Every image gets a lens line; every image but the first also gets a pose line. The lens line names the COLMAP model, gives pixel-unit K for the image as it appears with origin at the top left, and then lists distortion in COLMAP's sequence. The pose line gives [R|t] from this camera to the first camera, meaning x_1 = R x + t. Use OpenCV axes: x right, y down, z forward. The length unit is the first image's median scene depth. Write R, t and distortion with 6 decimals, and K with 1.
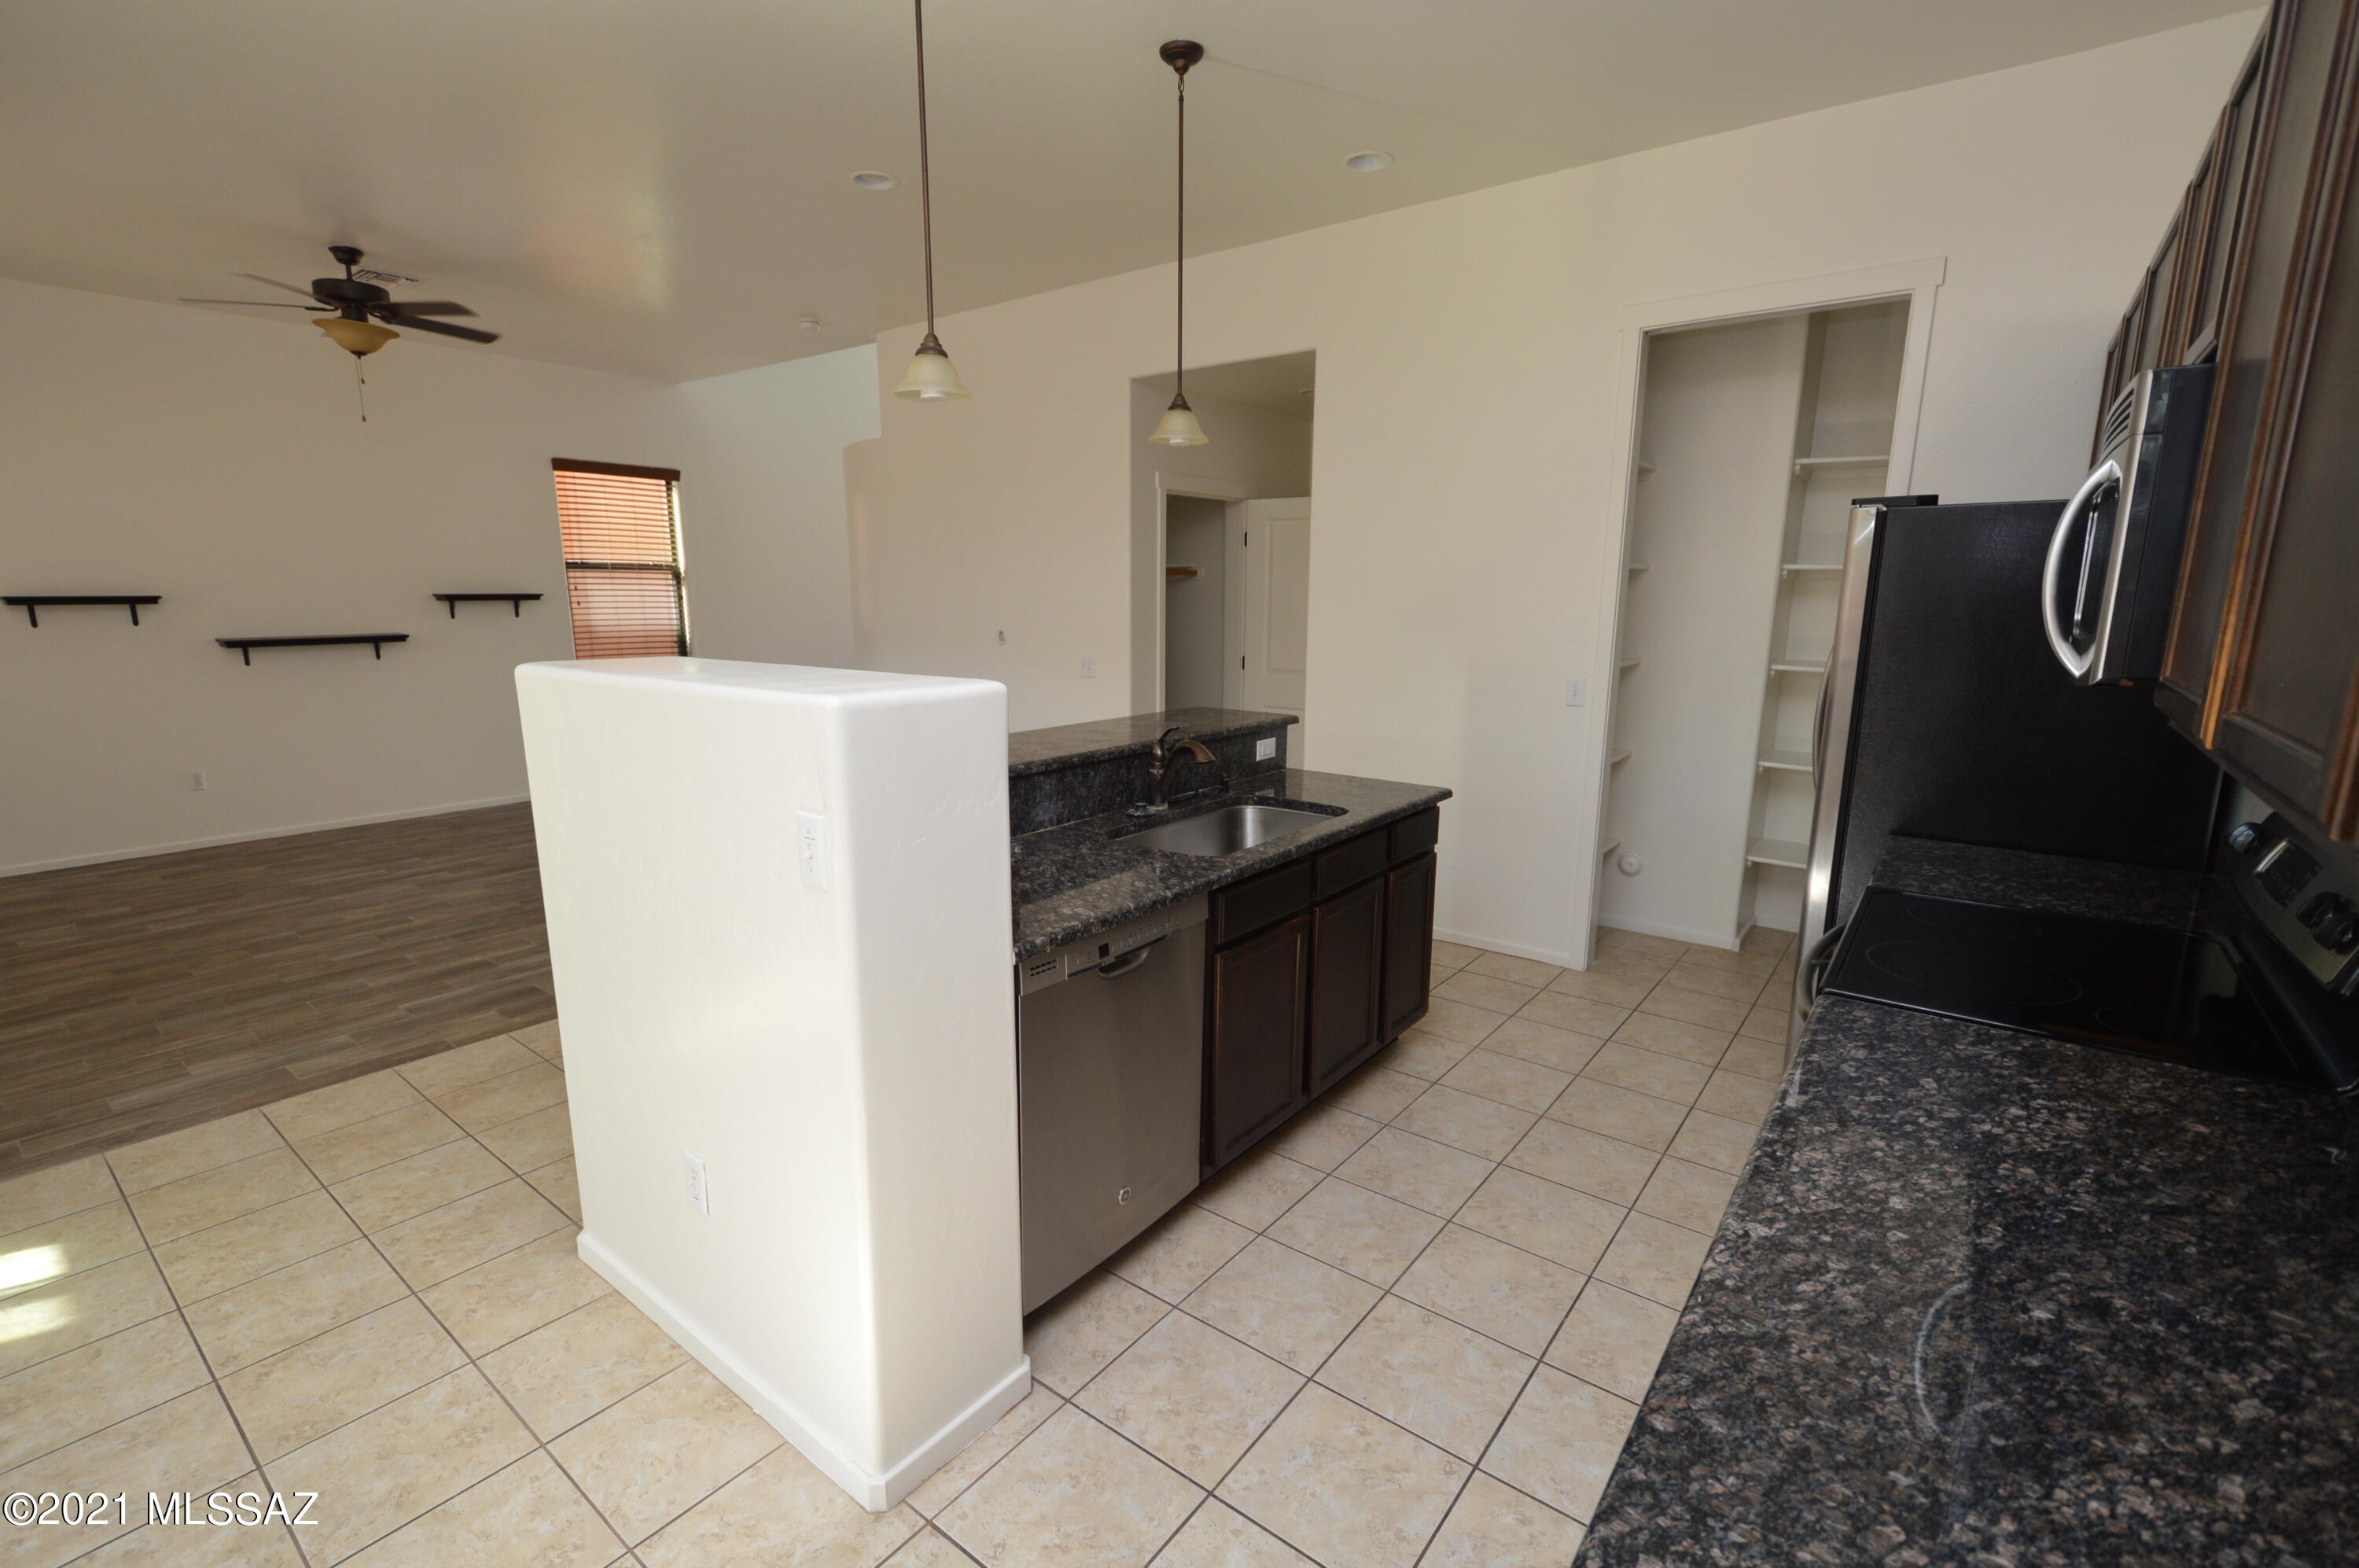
lens RADIAL K [[1040.4, 0, 1162.8], [0, 1040.4, 794.1], [0, 0, 1]] dist [0.002998, -0.001182]
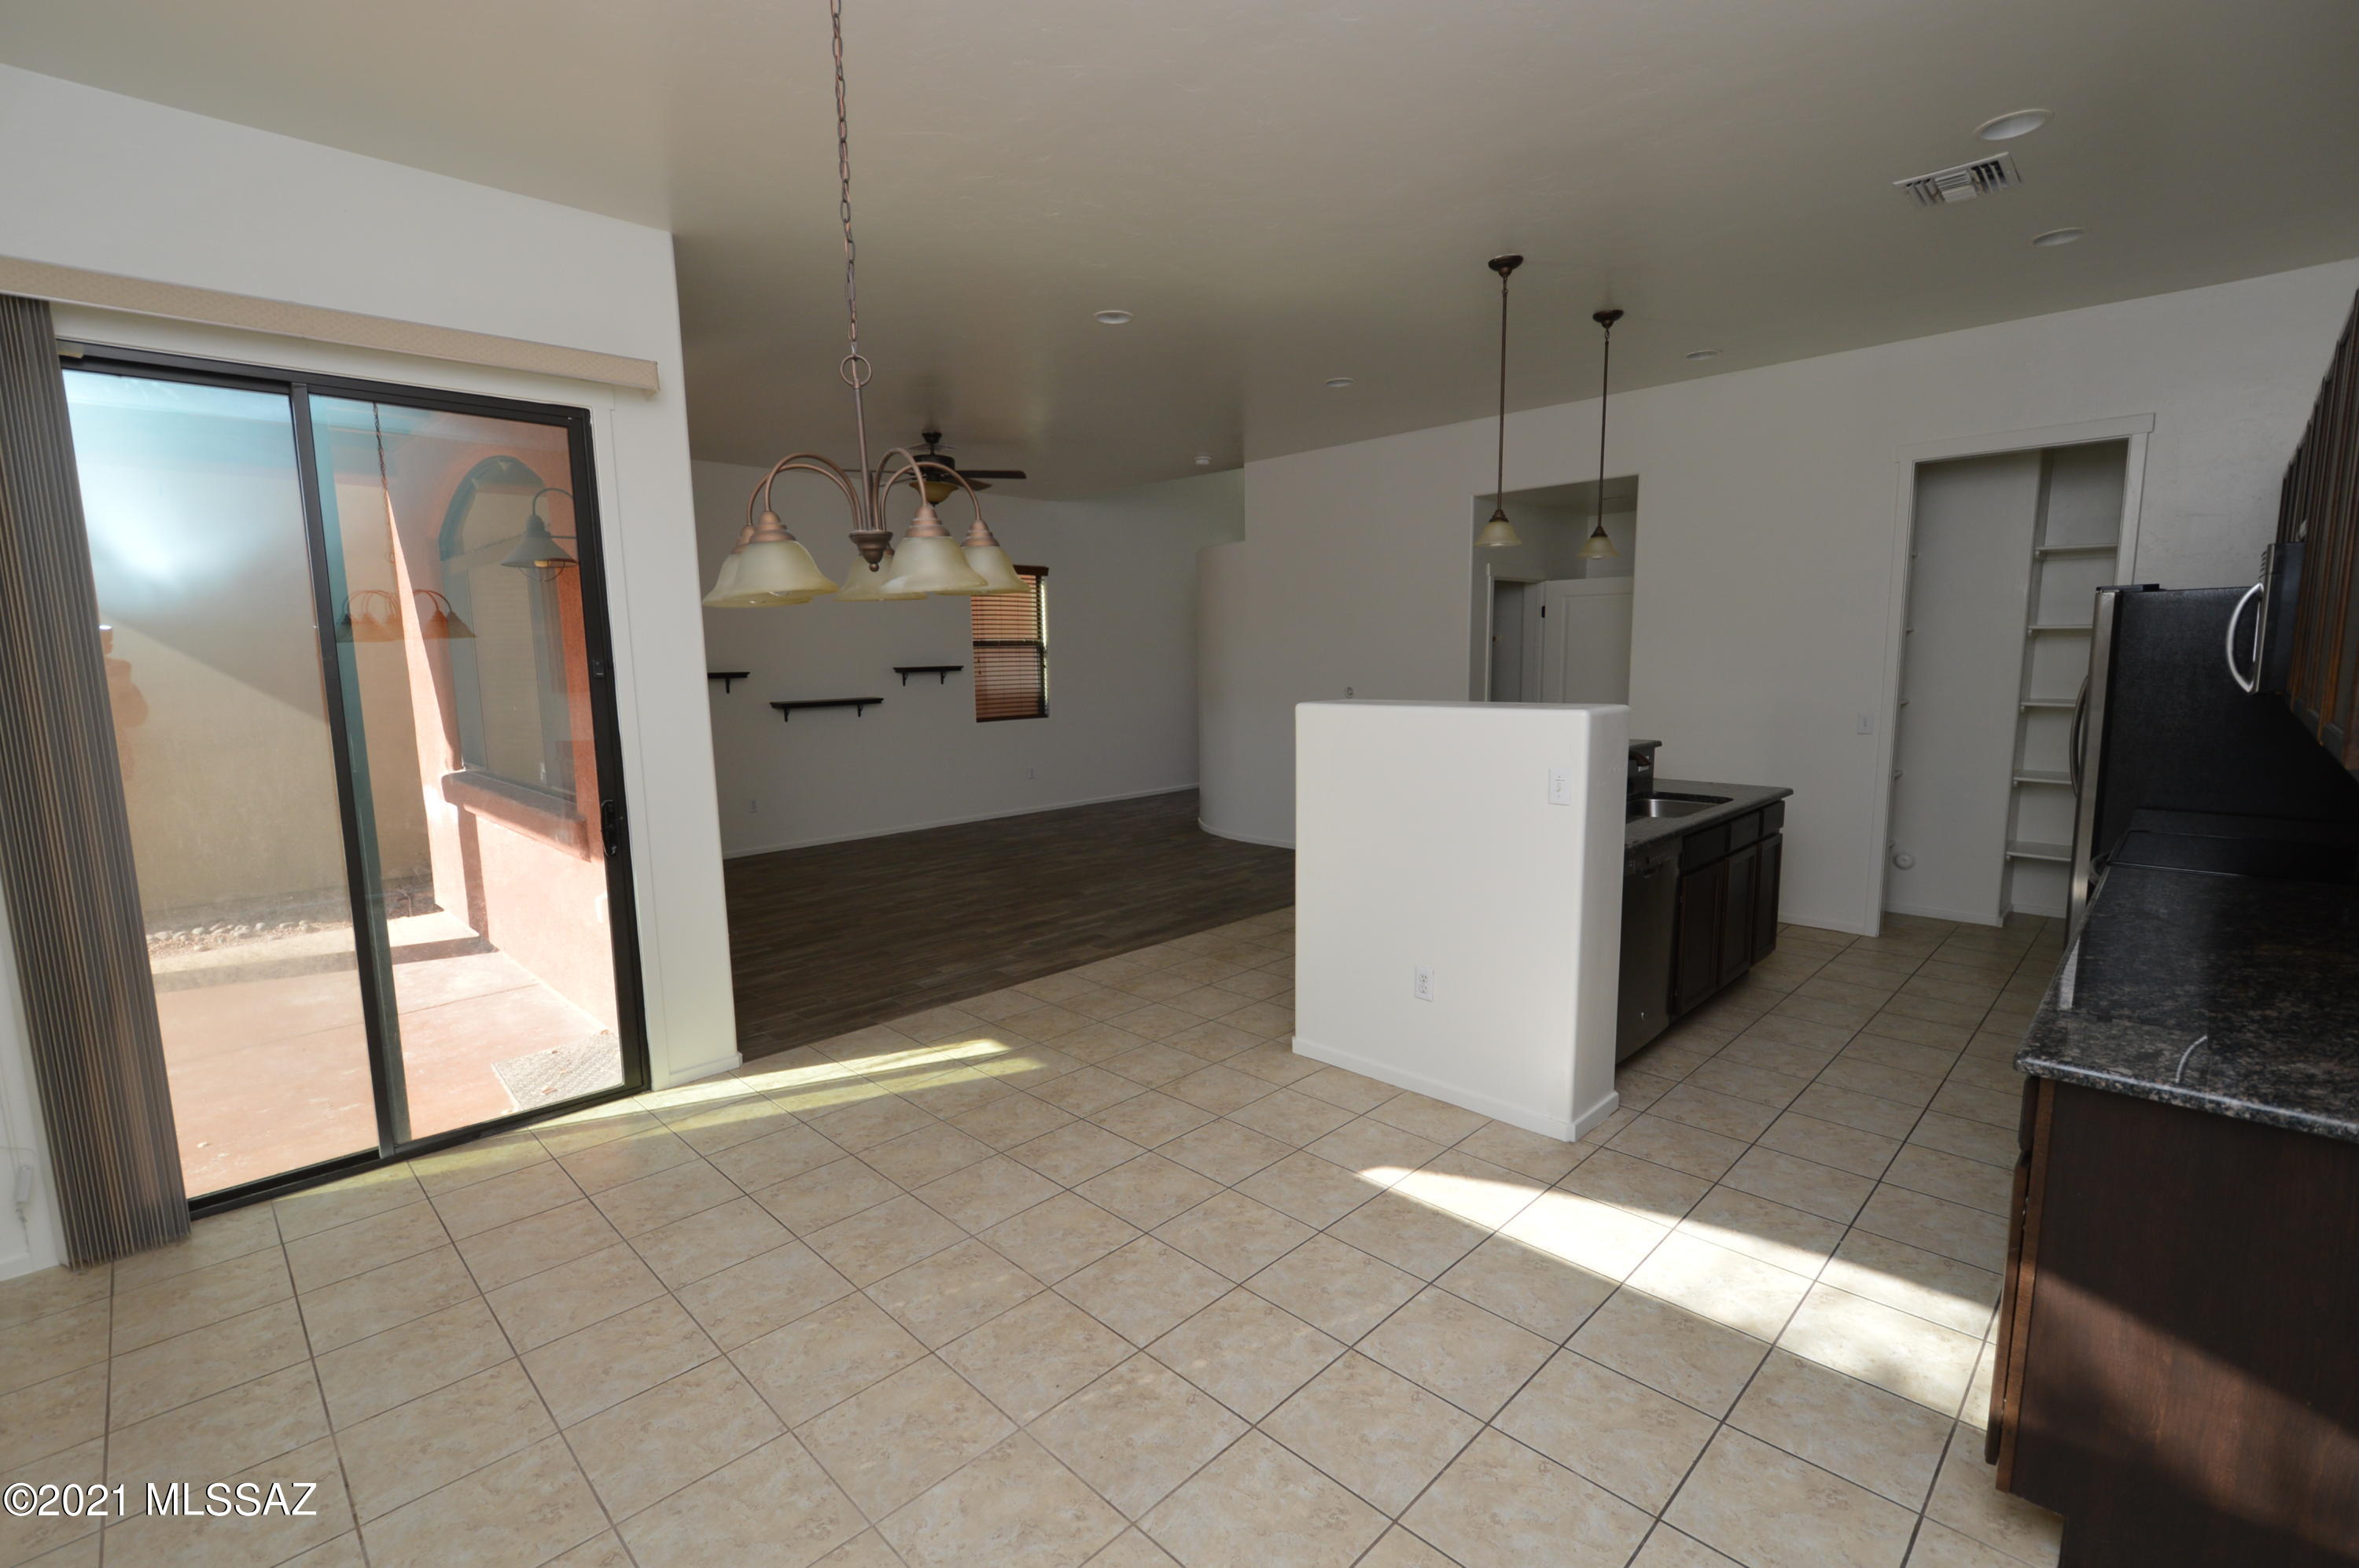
lens RADIAL K [[1038.6, 0, 1165.8], [0, 1038.6, 789.0], [0, 0, 1]] dist [0.001321, -0.011141]
pose [[0.992182, -0.003086, -0.124761, -0.342675], [-0.005062, 0.997876, -0.064937, 0.079976], [0.124697, 0.065061, 0.990059, -0.442405]]
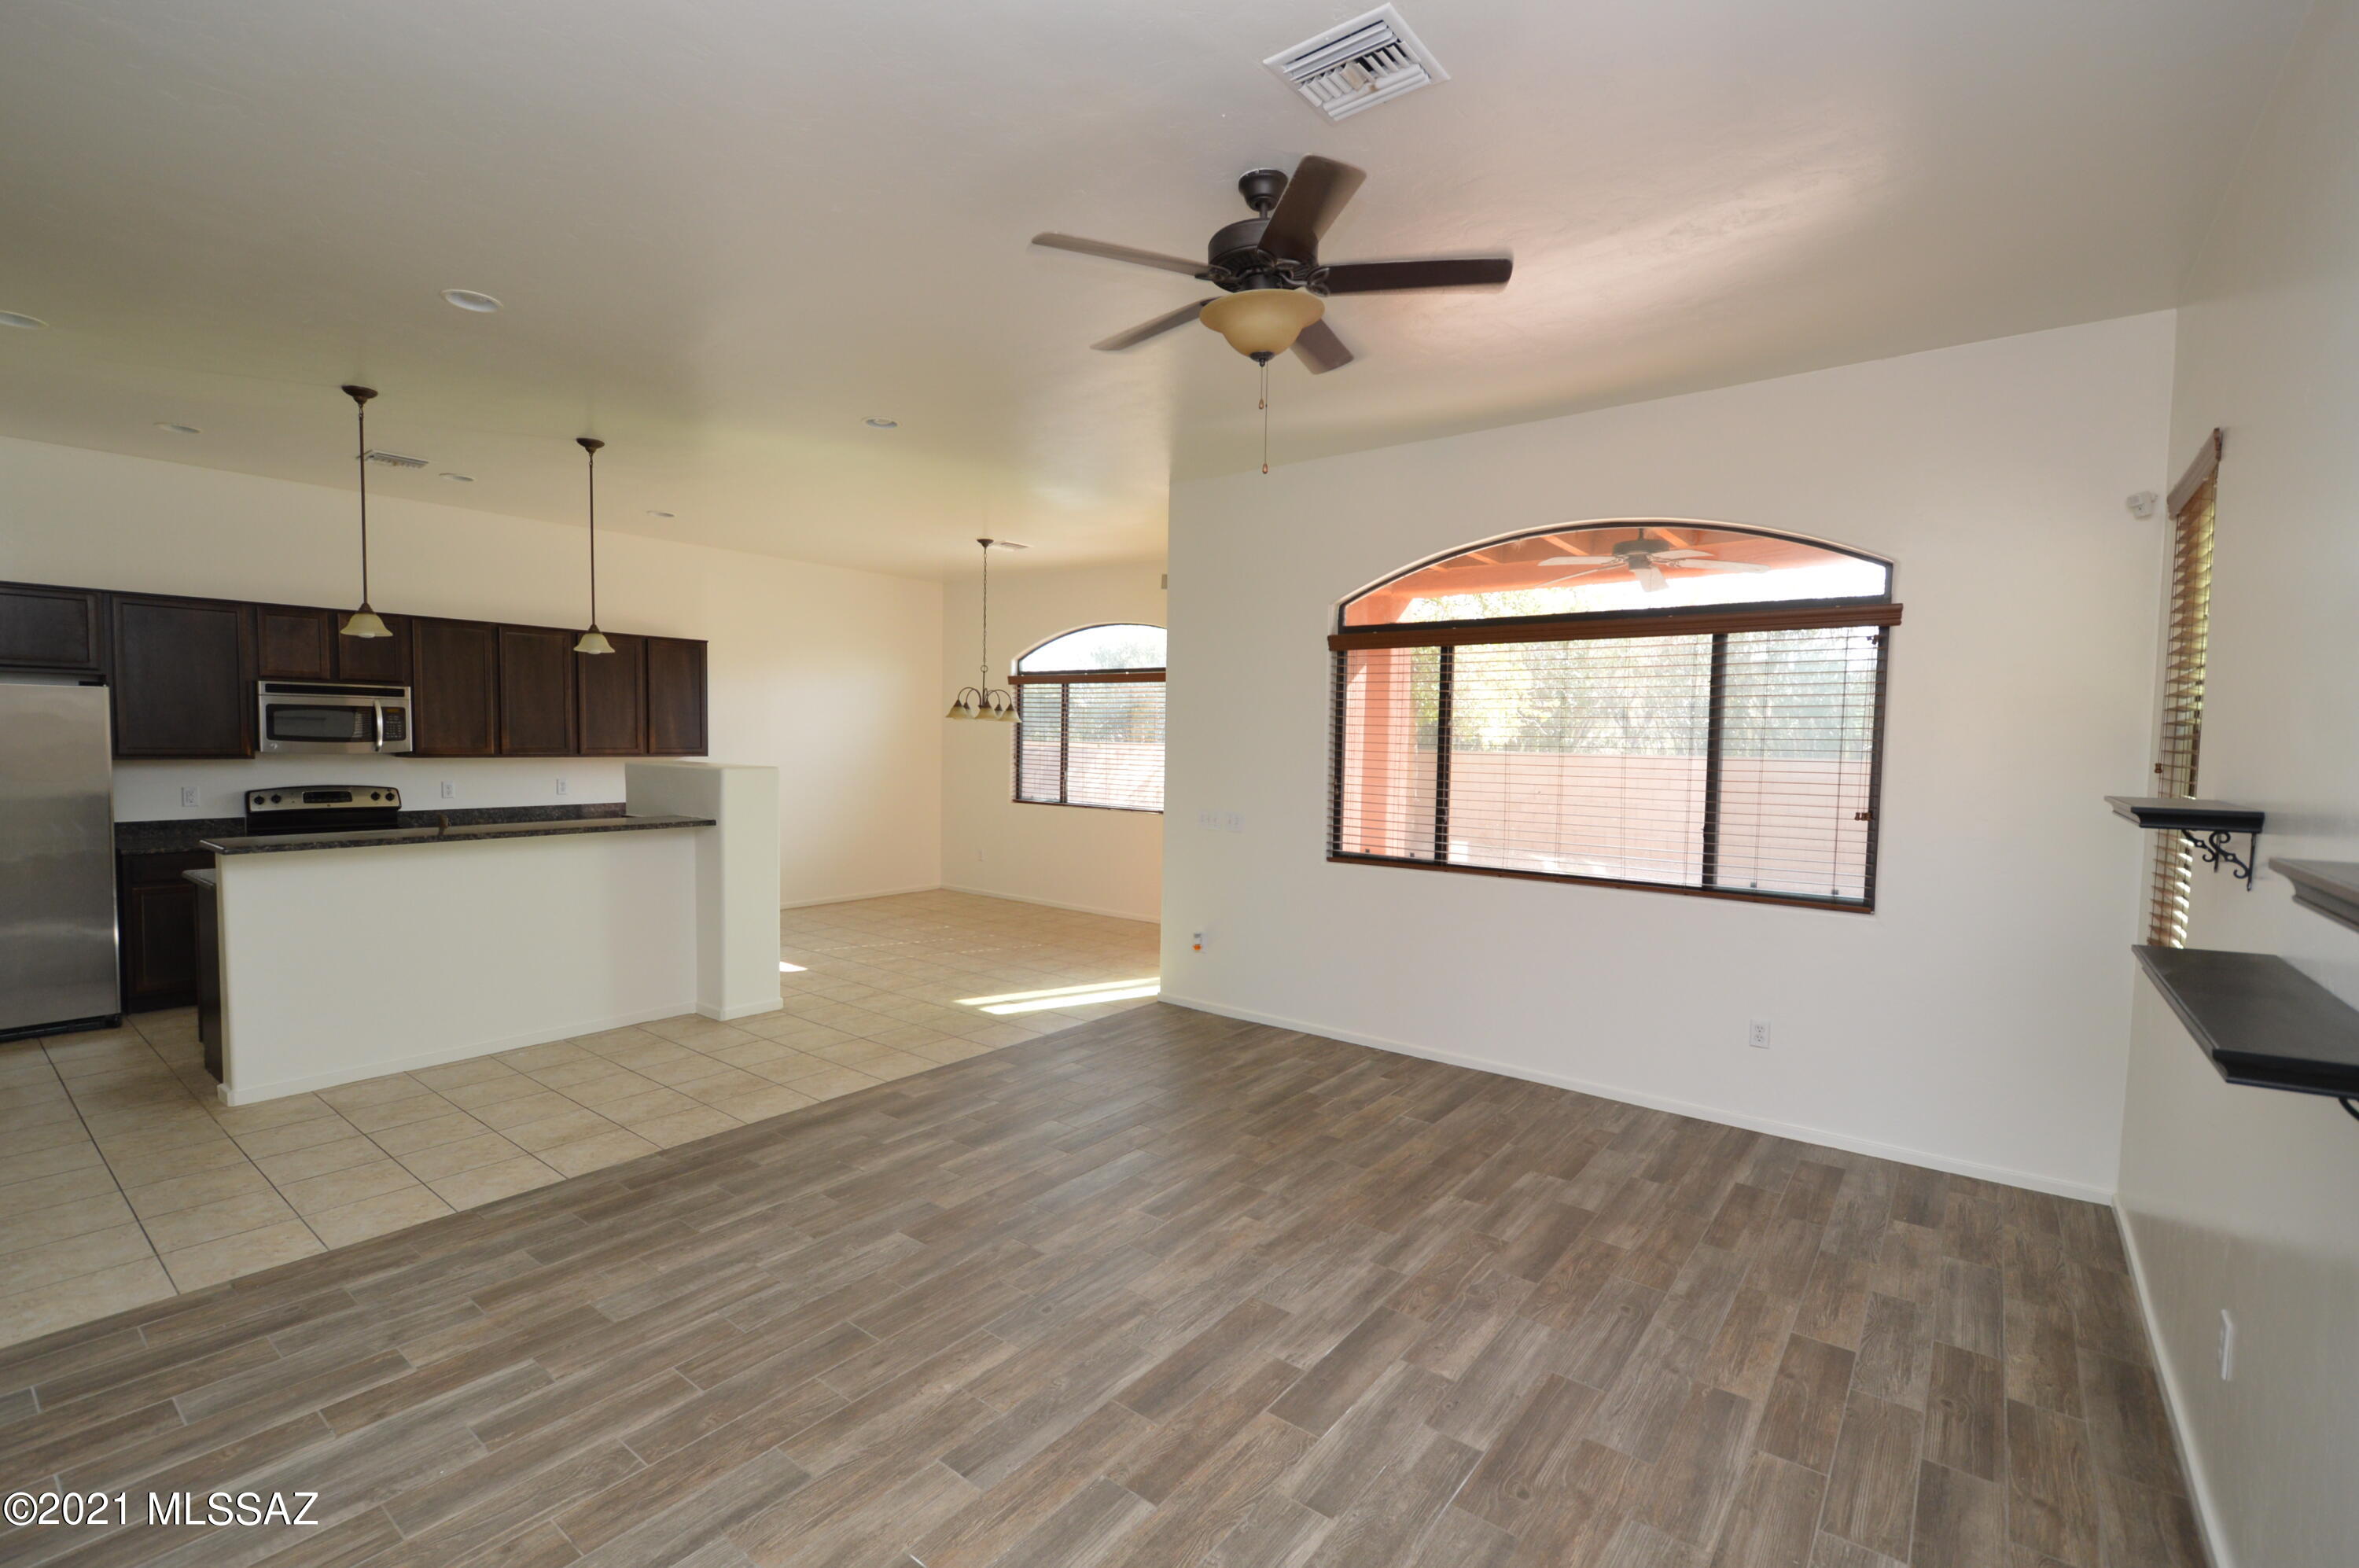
lens RADIAL K [[1040.4, 0, 1162.8], [0, 1040.4, 794.1], [0, 0, 1]] dist [0.002998, -0.001182]
pose [[-0.999794, -0.019286, 0.006311, -0.902558], [-0.017092, 0.967982, 0.250436, -0.414135], [-0.010939, 0.250276, -0.968113, 2.000434]]
